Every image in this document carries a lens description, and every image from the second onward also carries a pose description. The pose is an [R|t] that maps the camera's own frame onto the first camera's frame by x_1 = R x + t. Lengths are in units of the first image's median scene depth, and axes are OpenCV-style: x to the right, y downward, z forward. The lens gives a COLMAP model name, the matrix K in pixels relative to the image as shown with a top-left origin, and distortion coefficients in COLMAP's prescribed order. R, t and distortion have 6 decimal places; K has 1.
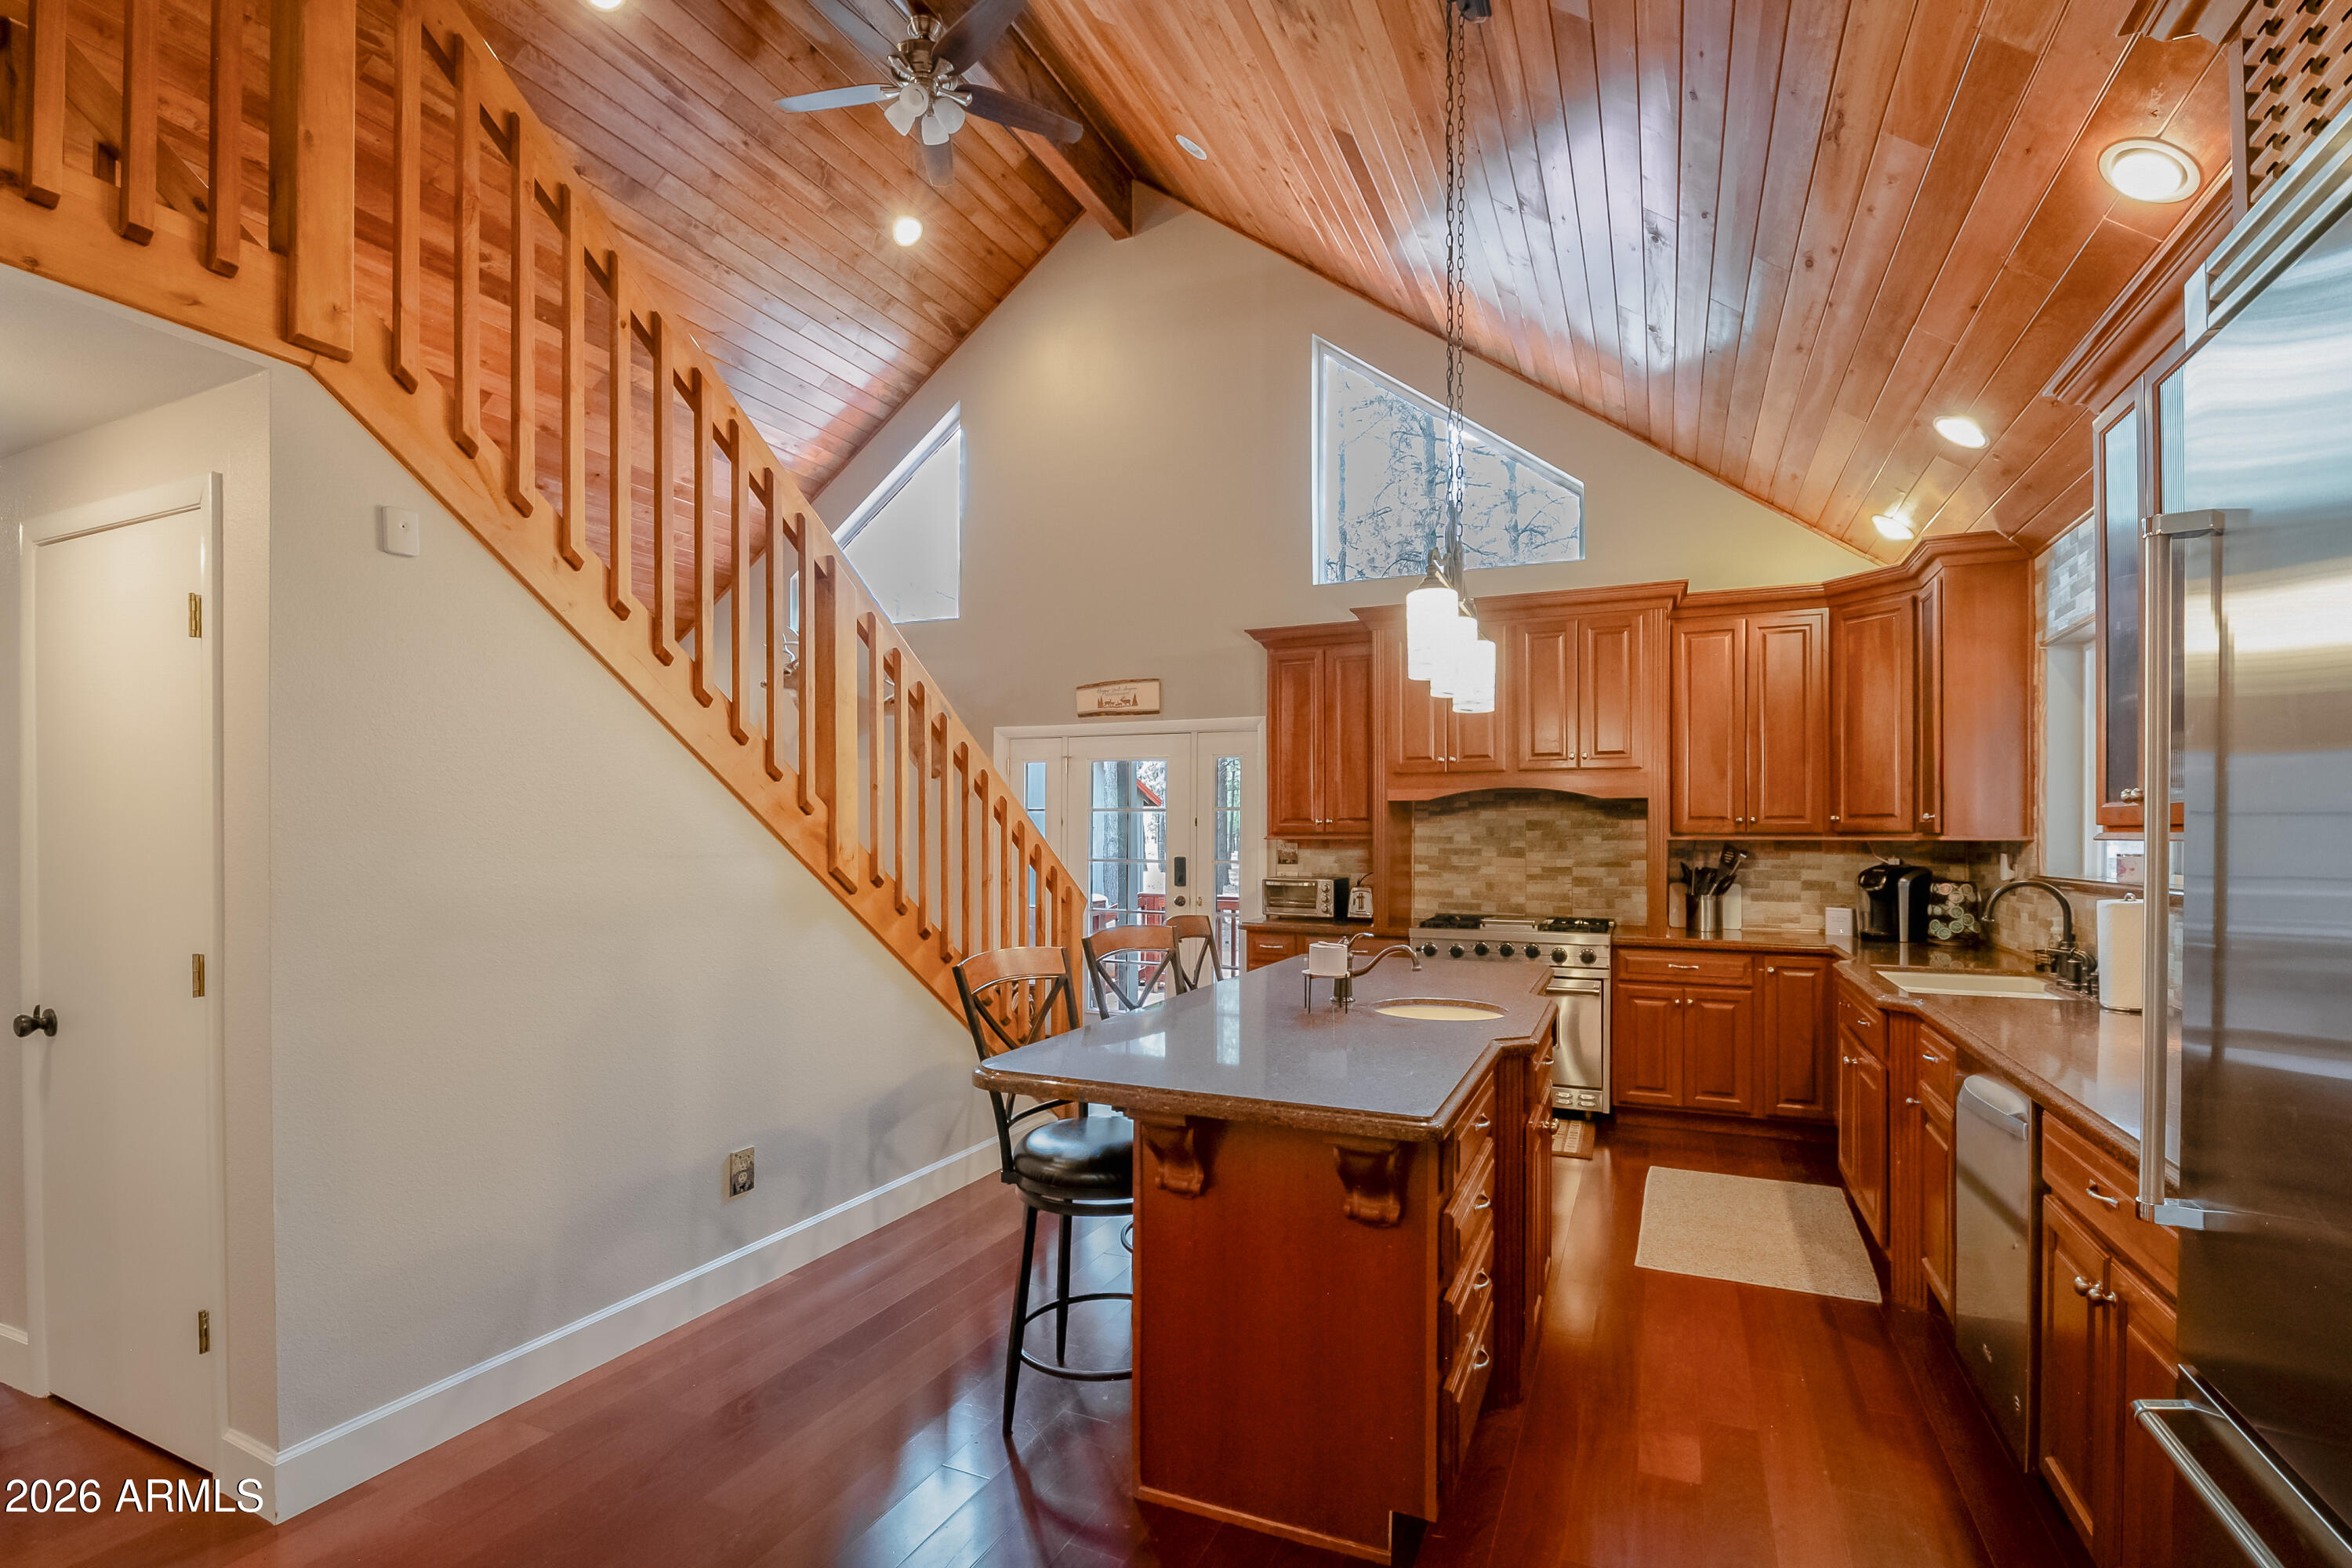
lens RADIAL K [[1088.7, 0, 1182.5], [0, 1088.7, 839.2], [0, 0, 1]] dist [-0.003104, -0.000592]
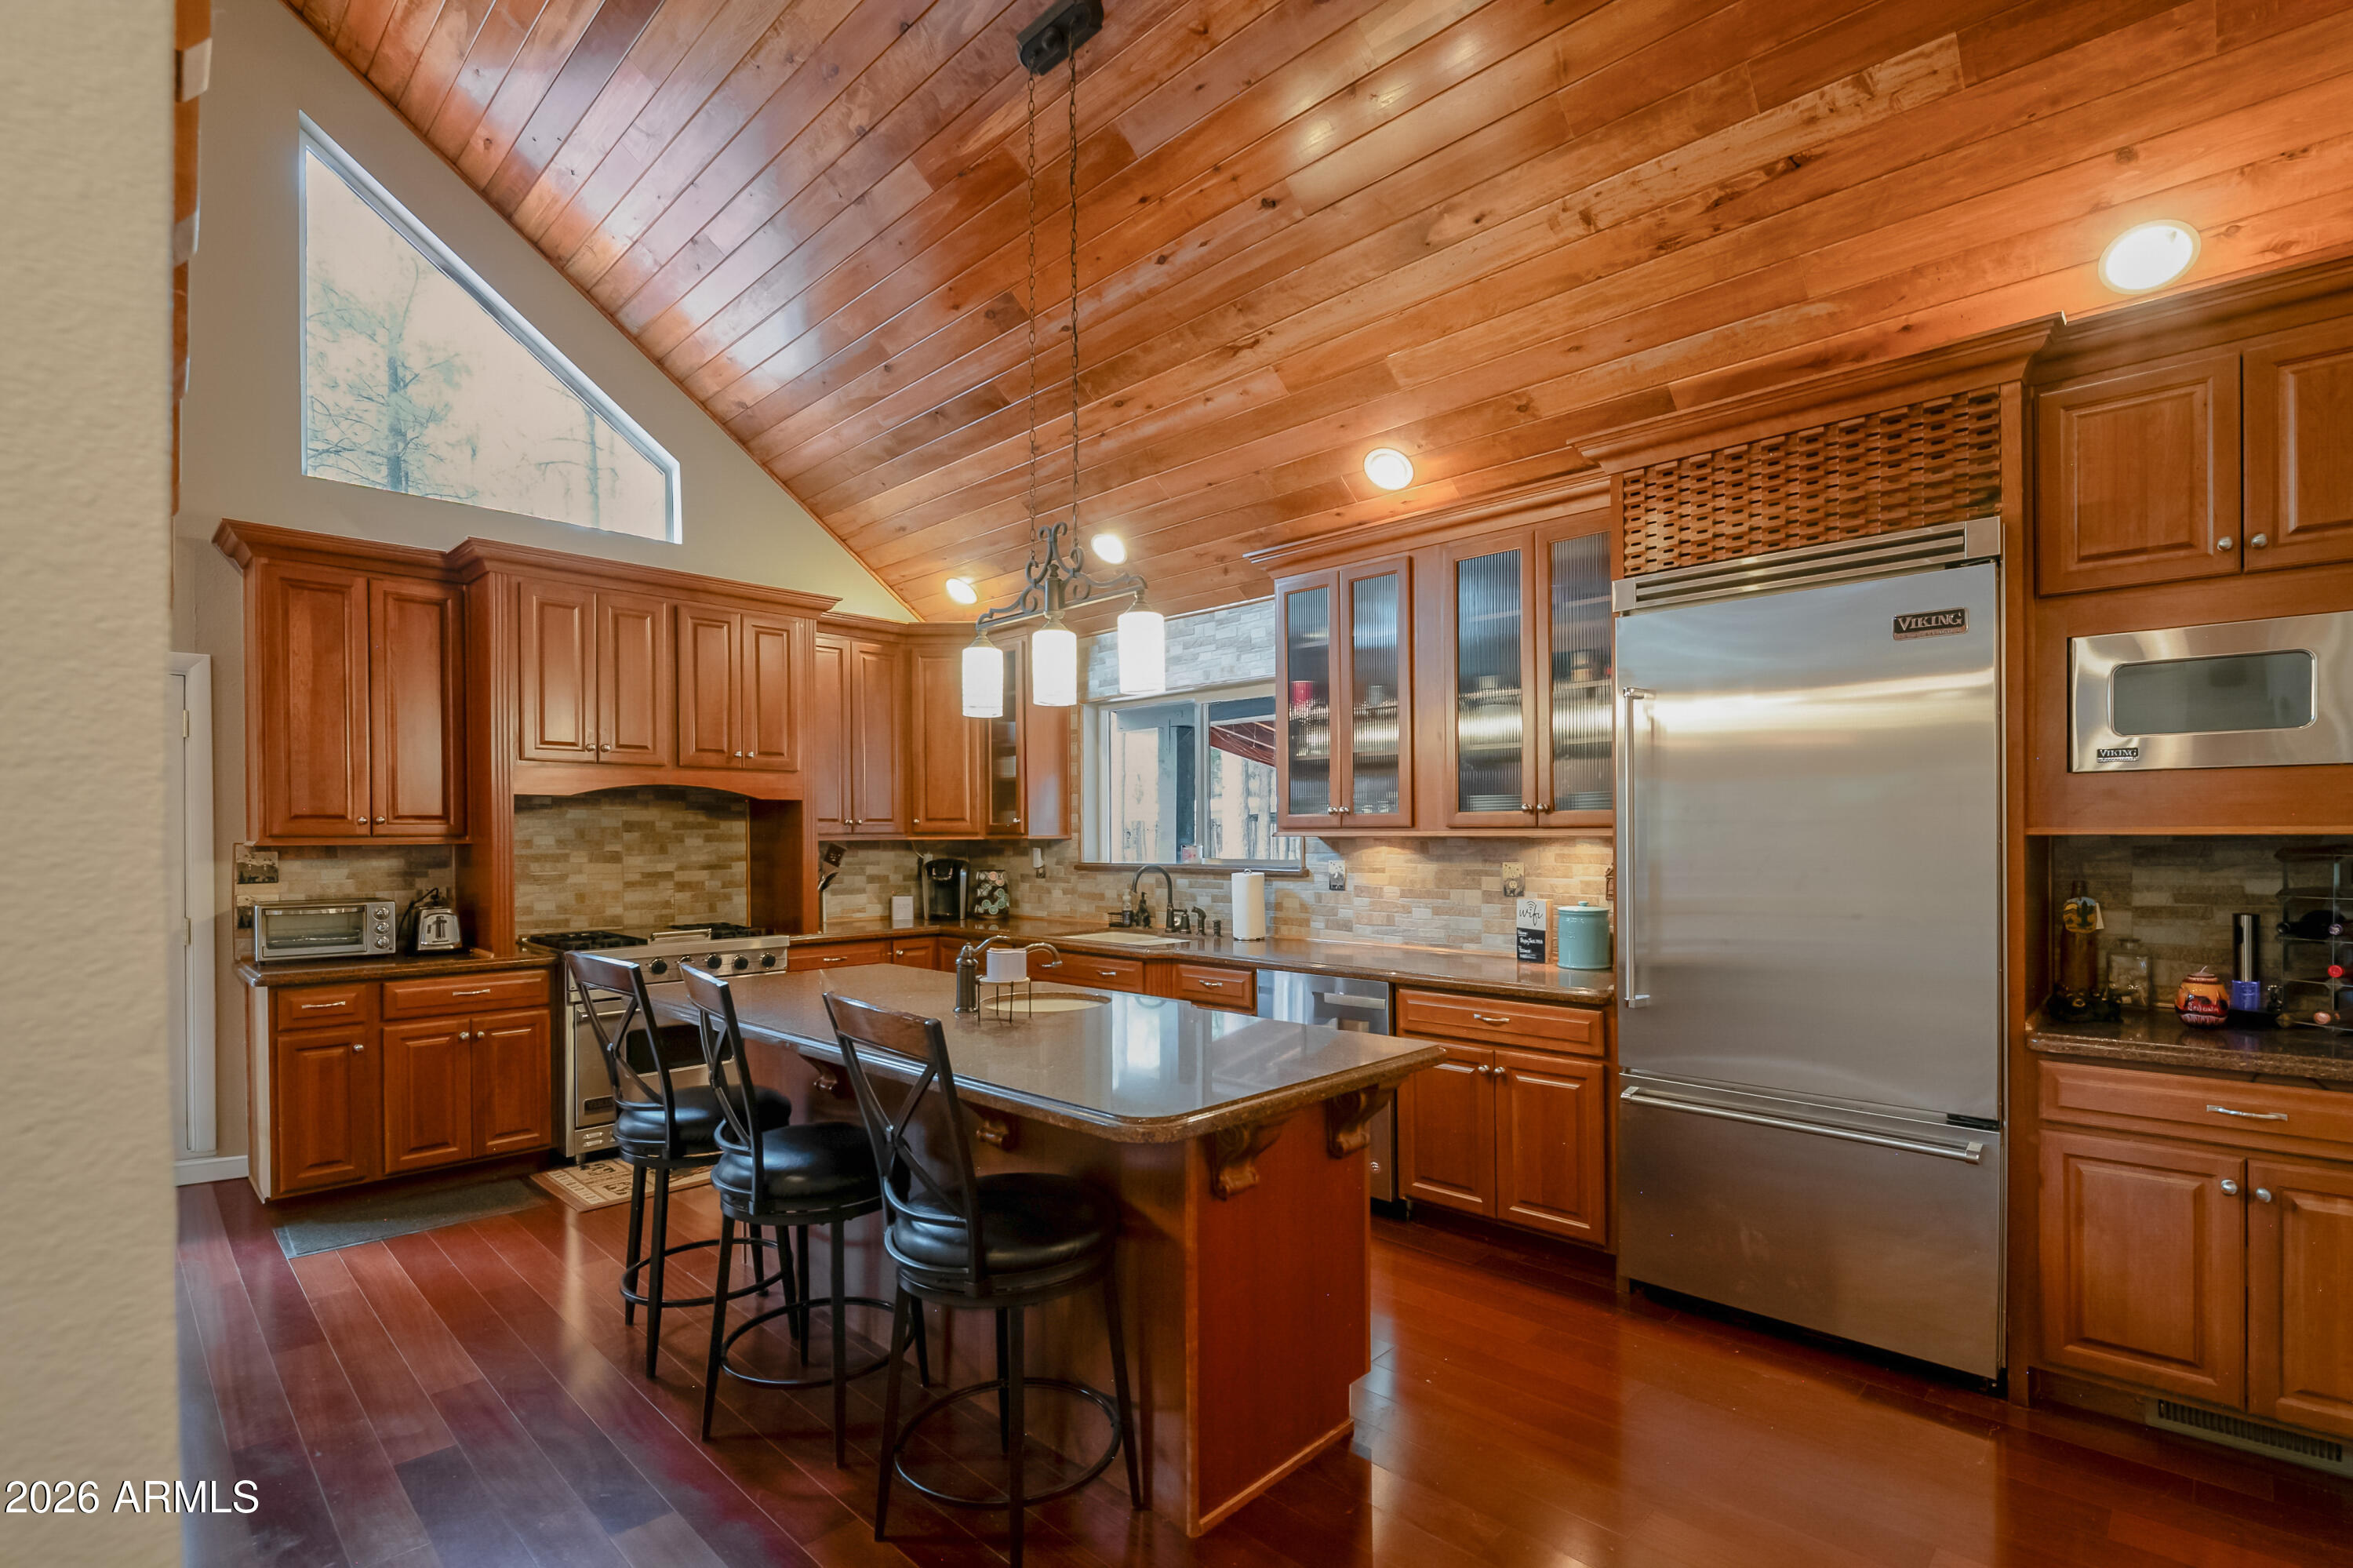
lens RADIAL K [[1089.2, 0, 1183.0], [0, 1089.2, 839.3], [0, 0, 1]] dist [-0.003104, -0.000592]
pose [[0.346403, -0.008375, 0.938048, -0.360124], [0.009179, 0.999943, 0.005537, -0.002968], [-0.938041, 0.006692, 0.346460, 0.262425]]
